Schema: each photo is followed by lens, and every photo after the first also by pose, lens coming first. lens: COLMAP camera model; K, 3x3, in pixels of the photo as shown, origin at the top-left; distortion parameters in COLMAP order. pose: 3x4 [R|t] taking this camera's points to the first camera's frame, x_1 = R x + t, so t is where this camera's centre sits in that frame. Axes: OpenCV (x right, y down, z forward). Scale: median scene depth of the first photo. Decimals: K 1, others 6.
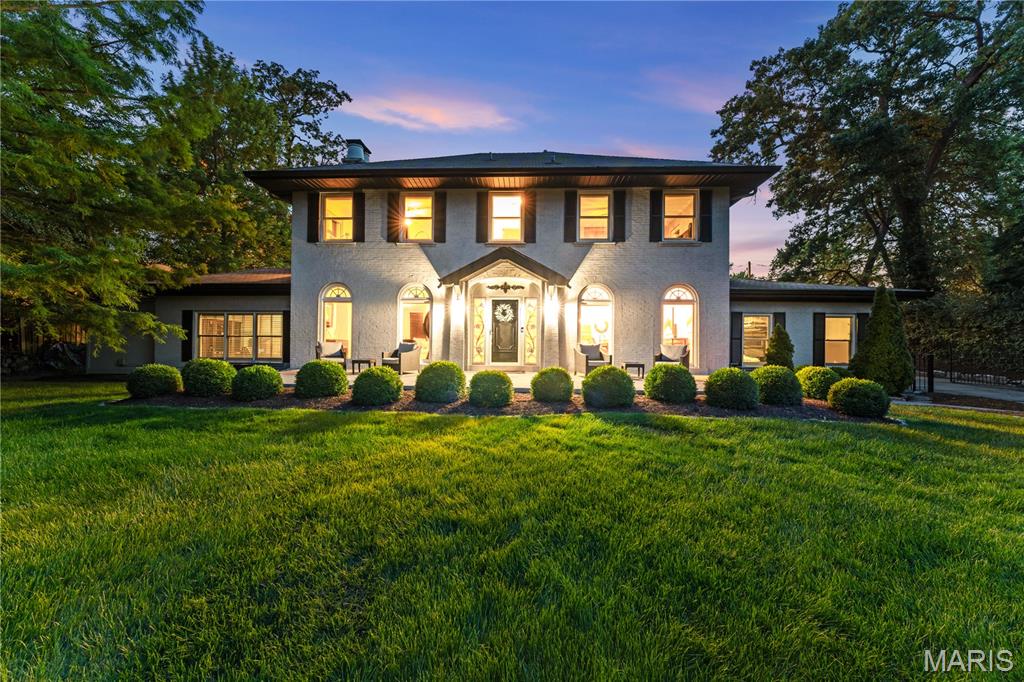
lens RADIAL K [[402.6, 0, 512.0], [0, 402.6, 341.0], [0, 0, 1]] dist [0.000564, 0.000021]
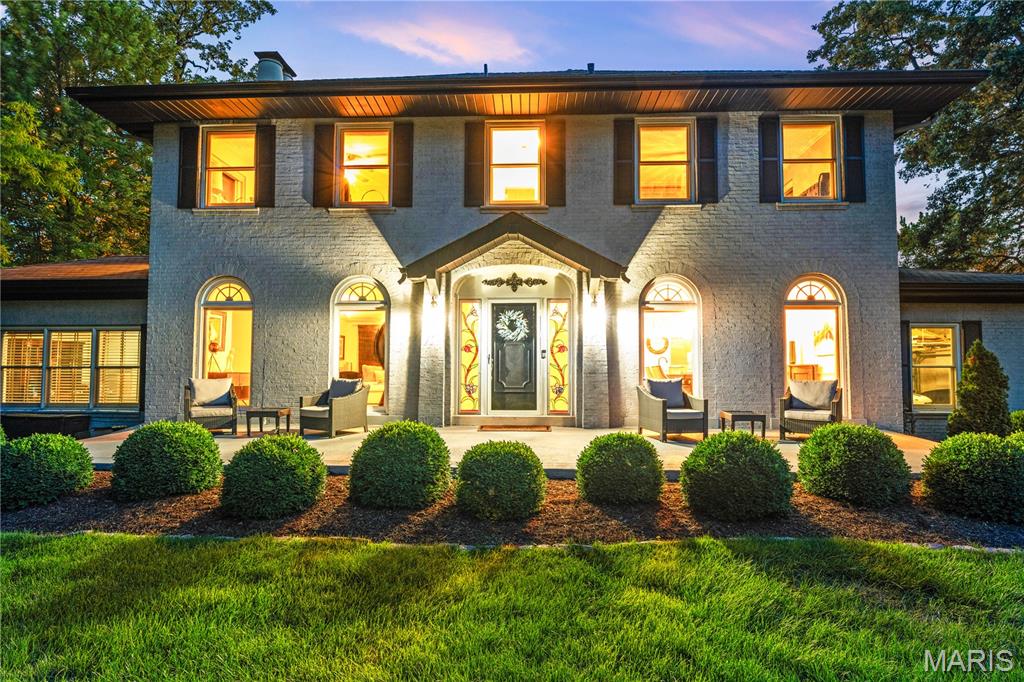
lens RADIAL K [[570.0, 0, 512.0], [0, 570.0, 341.0], [0, 0, 1]] dist [-0.001386, -0.000592]
pose [[0.999960, -0.007789, 0.004508, -0.024432], [0.007955, 0.999242, -0.038109, -0.015947], [-0.004208, 0.038143, 0.999263, 0.174595]]
